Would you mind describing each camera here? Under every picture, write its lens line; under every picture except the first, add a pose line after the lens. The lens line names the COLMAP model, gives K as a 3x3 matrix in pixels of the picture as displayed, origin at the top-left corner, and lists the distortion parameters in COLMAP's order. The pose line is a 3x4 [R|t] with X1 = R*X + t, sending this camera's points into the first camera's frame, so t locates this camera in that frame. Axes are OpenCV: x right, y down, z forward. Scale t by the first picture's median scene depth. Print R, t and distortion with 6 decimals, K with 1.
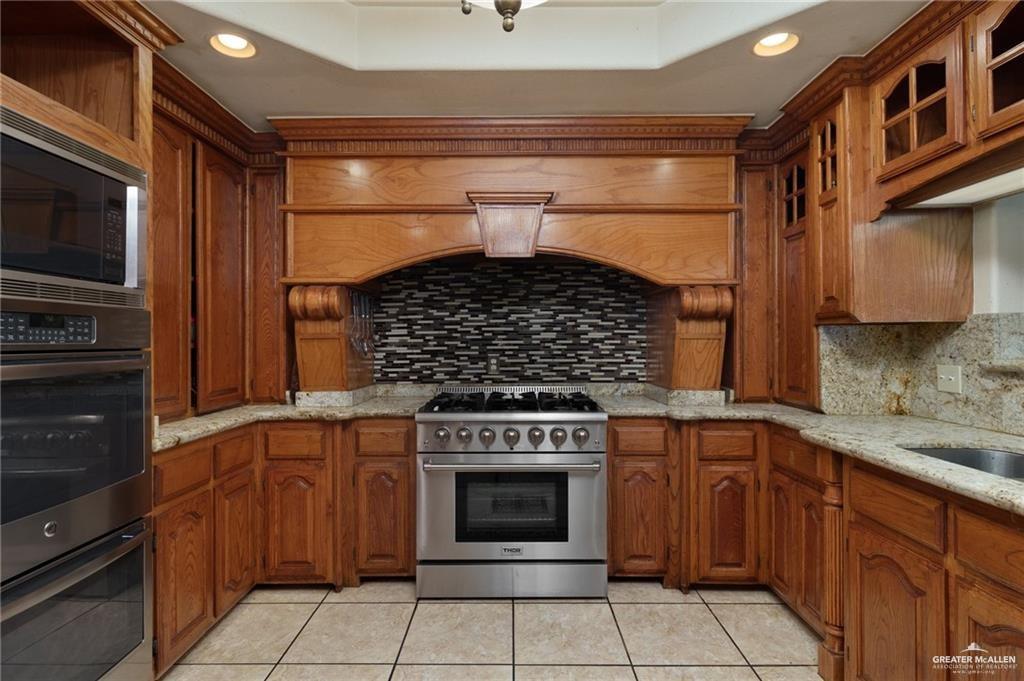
lens RADIAL K [[519.0, 0, 512.0], [0, 519.0, 340.5], [0, 0, 1]] dist [-0.004499, -0.000781]
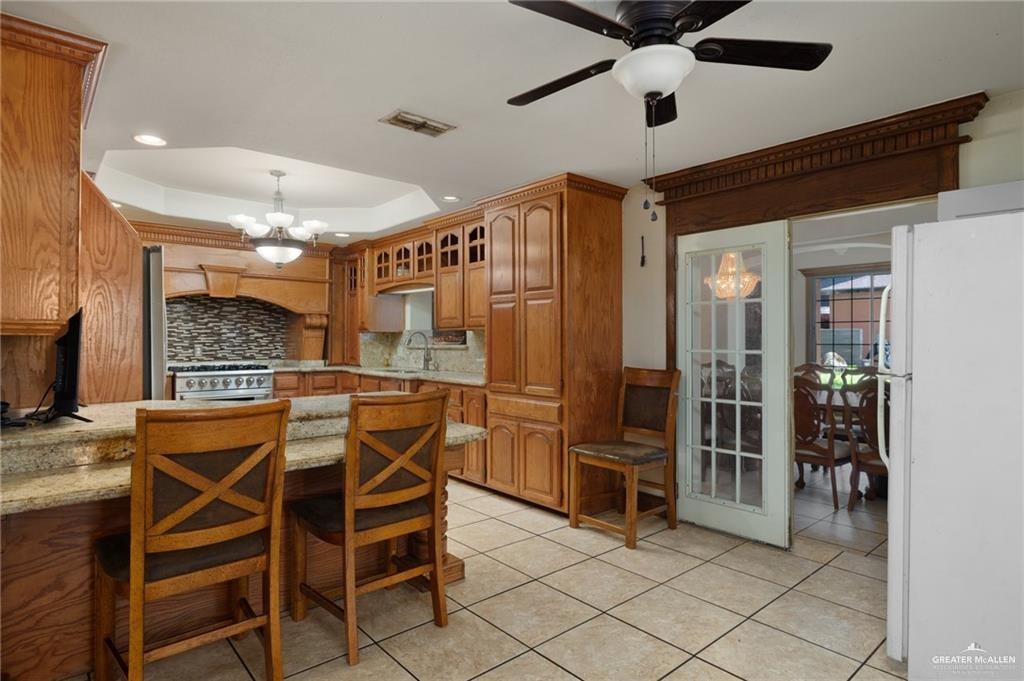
lens RADIAL K [[548.9, 0, 512.0], [0, 548.9, 340.5], [0, 0, 1]] dist [-0.000286, -0.000063]
pose [[0.755217, 0.003982, 0.655463, -0.549156], [-0.004748, 0.999989, -0.000605, 0.007881], [-0.655458, -0.002655, 0.755227, -1.368685]]
